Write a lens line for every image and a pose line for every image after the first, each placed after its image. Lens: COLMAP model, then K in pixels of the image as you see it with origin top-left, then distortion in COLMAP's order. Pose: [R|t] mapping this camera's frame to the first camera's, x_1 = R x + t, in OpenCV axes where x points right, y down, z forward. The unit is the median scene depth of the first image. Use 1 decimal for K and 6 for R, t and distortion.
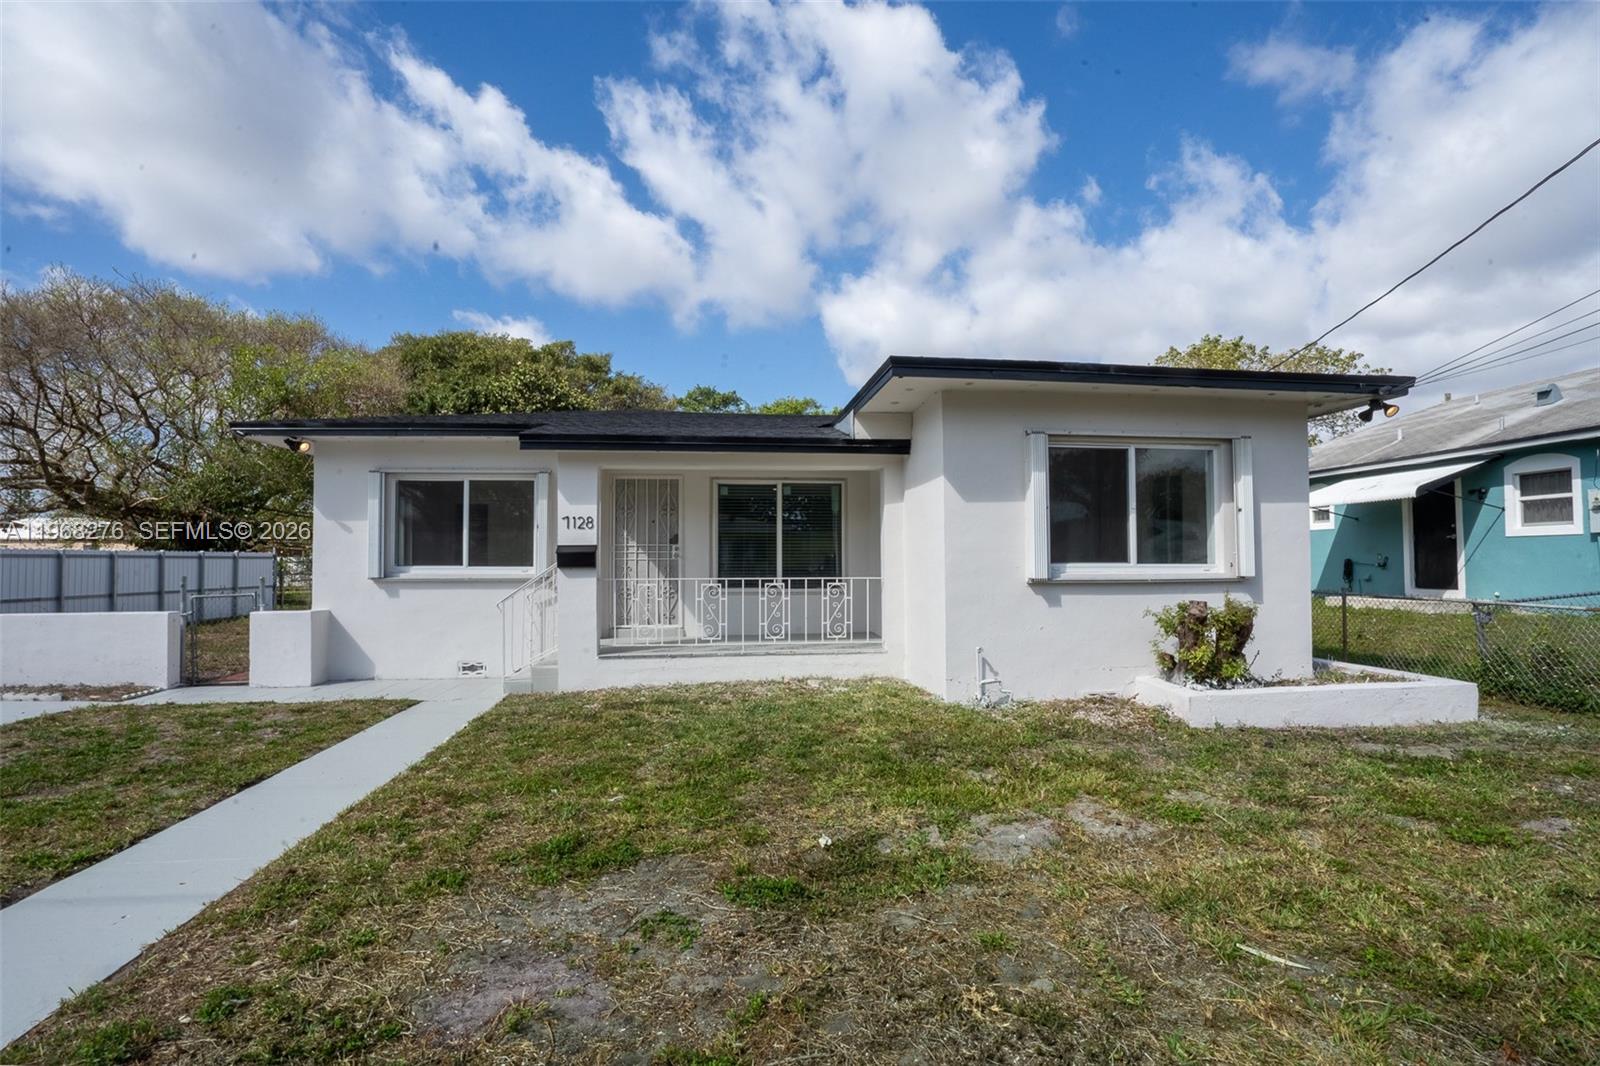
lens RADIAL K [[769.4, 0, 796.7], [0, 769.4, 543.9], [0, 0, 1]] dist [-0.058008, 0.029814]
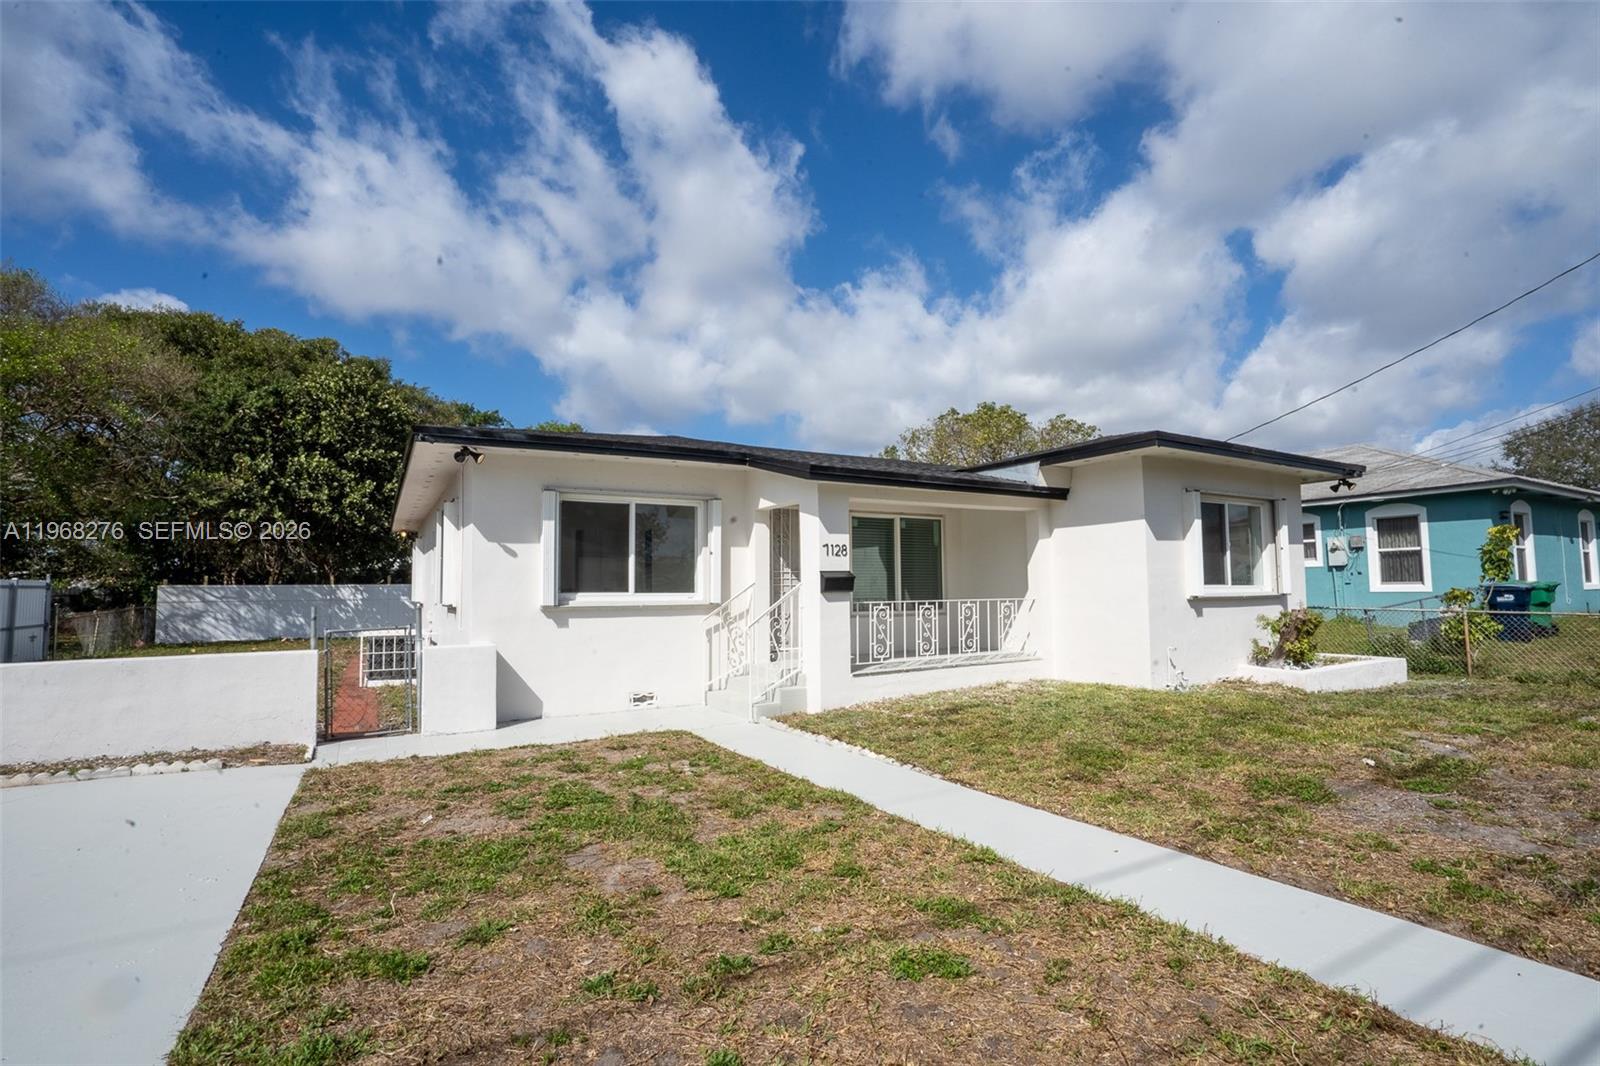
lens RADIAL K [[747.2, 0, 807.6], [0, 747.2, 539.2], [0, 0, 1]] dist [-0.046281, 0.018807]
pose [[0.914506, 0.020998, 0.404027, -0.654869], [-0.002337, 0.998910, -0.046626, 0.005295], [-0.404566, 0.041696, 0.913558, 0.050574]]
